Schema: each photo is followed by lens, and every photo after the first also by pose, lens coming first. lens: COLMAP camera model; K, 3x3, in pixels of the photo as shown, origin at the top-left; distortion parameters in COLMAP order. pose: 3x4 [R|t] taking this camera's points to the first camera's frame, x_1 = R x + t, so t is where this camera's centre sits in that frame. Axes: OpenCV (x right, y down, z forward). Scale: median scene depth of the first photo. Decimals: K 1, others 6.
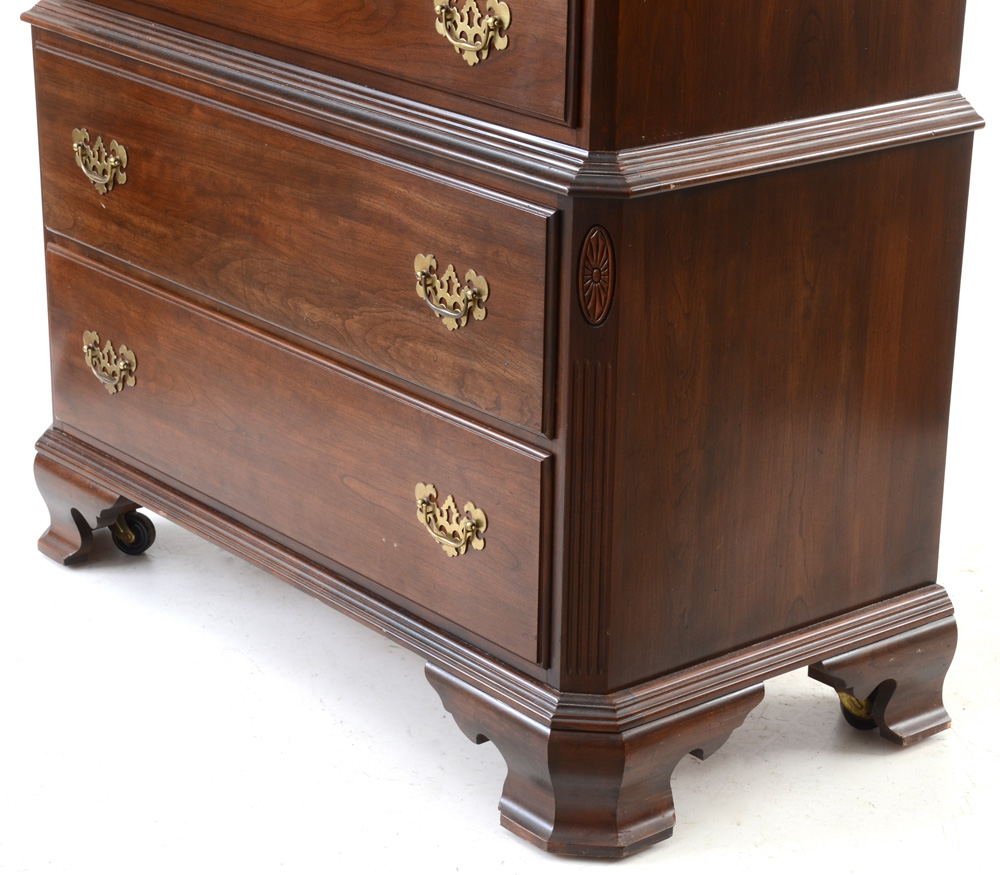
lens RADIAL K [[2660.3, 0, 502.1], [0, 2660.3, 428.2], [0, 0, 1]] dist [0.351388, 0.000000]
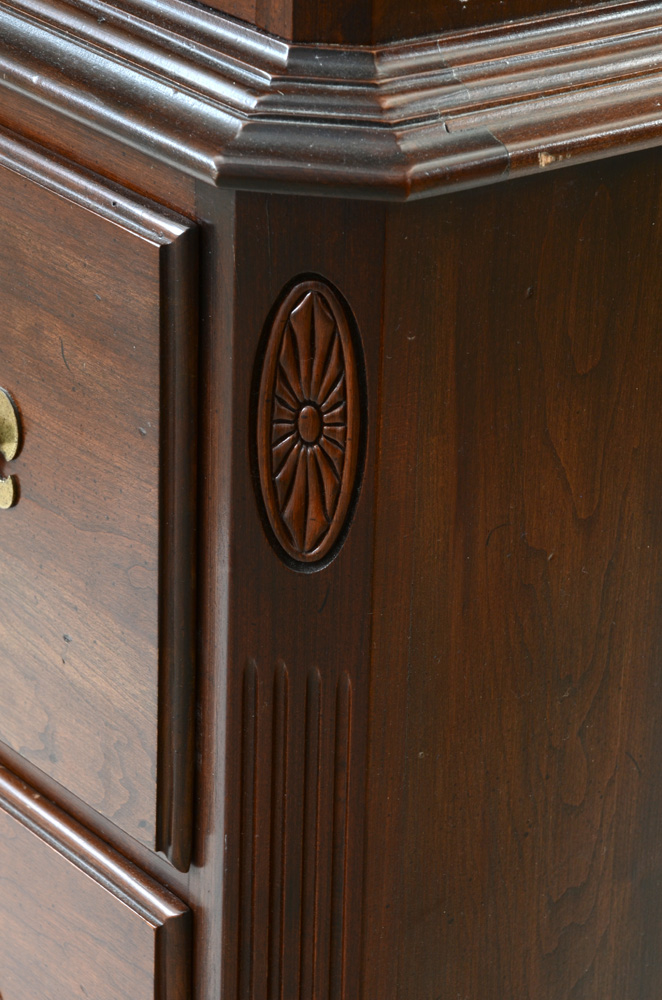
lens RADIAL K [[3287.6, 0, 327.3], [0, 3287.6, 500.0], [0, 0, 1]] dist [0.773203, 0.000000]
pose [[0.998809, 0.027657, -0.040184, 0.053225], [-0.024750, 0.997160, 0.071131, -0.075283], [0.042037, -0.070052, 0.996657, 0.574768]]
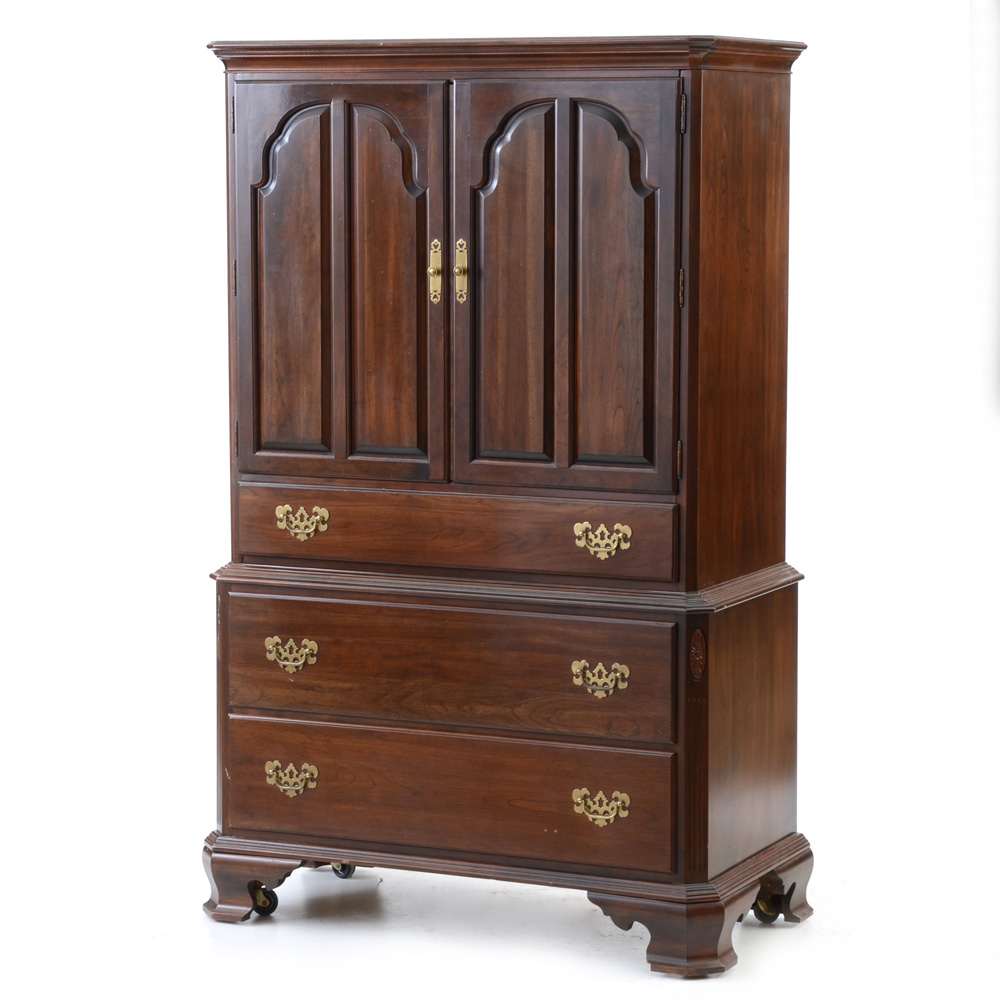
lens RADIAL K [[3328.1, 0, 477.9], [0, 3328.1, 444.1], [0, 0, 1]] dist [0.601322, 0.000000]
pose [[0.902188, -0.059258, 0.427253, -1.141273], [0.155286, 0.968724, -0.193544, 0.242635], [-0.402422, 0.240959, 0.883174, -1.147681]]
